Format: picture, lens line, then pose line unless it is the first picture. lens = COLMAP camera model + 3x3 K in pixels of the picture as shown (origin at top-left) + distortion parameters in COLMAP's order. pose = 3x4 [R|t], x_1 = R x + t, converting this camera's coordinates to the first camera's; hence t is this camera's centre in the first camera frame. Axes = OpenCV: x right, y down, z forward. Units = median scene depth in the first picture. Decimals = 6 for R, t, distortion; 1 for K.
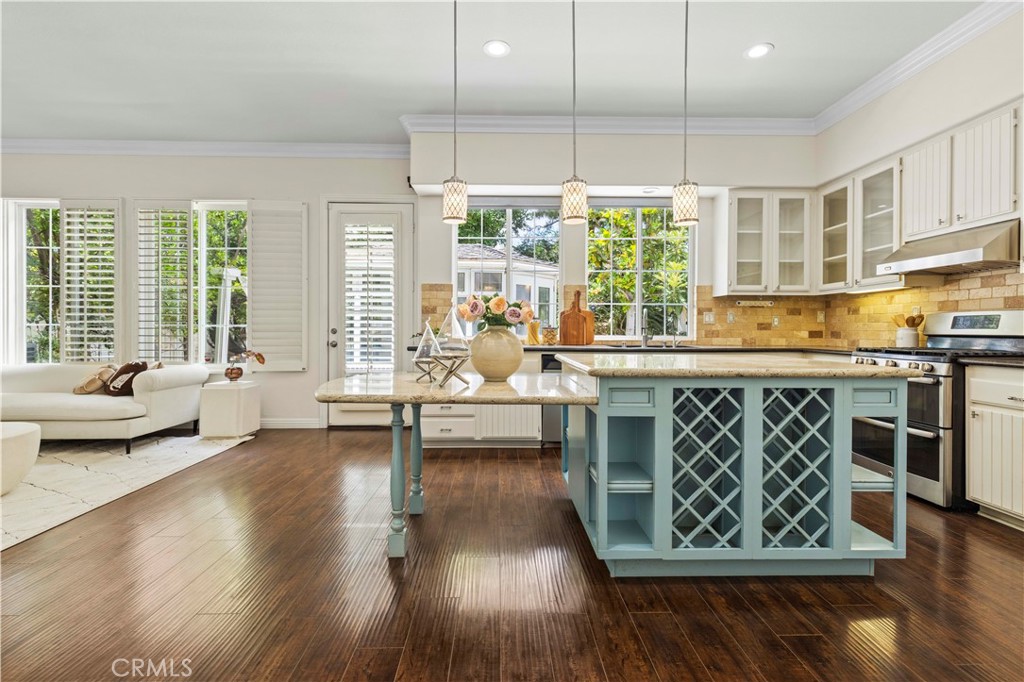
lens RADIAL K [[461.2, 0, 512.0], [0, 461.2, 330.4], [0, 0, 1]] dist [0.006878, -0.001881]
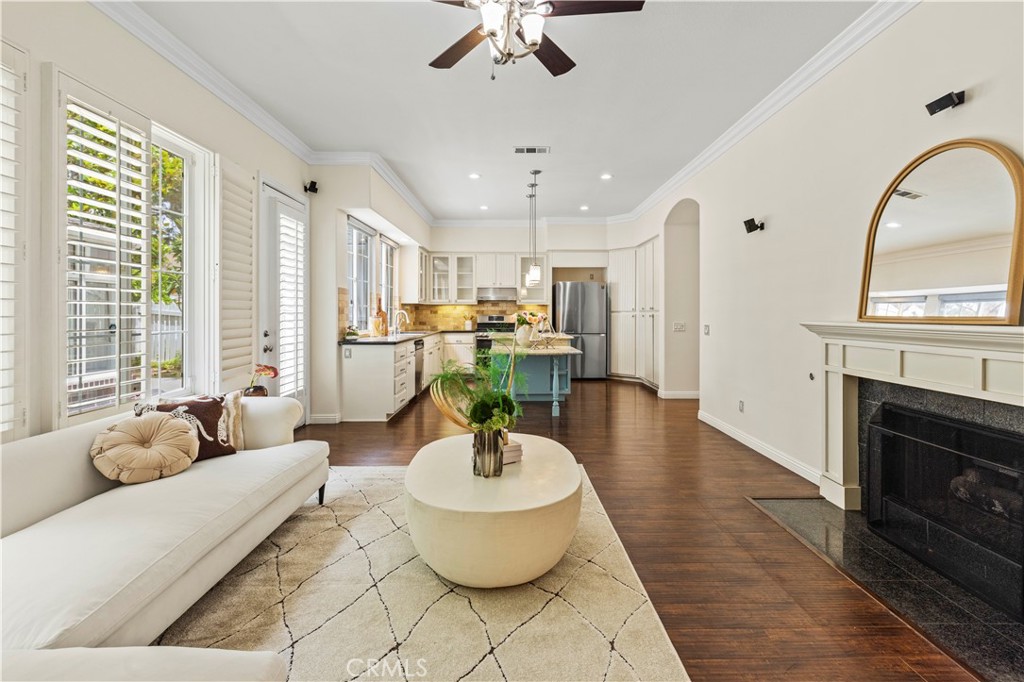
lens RADIAL K [[461.2, 0, 513.9], [0, 461.2, 337.6], [0, 0, 1]] dist [0.006878, -0.001881]
pose [[0.017629, -0.055347, 0.998312, -1.427284], [0.001405, 0.998467, 0.055330, -0.044326], [-0.999844, 0.000427, 0.017680, 0.606047]]
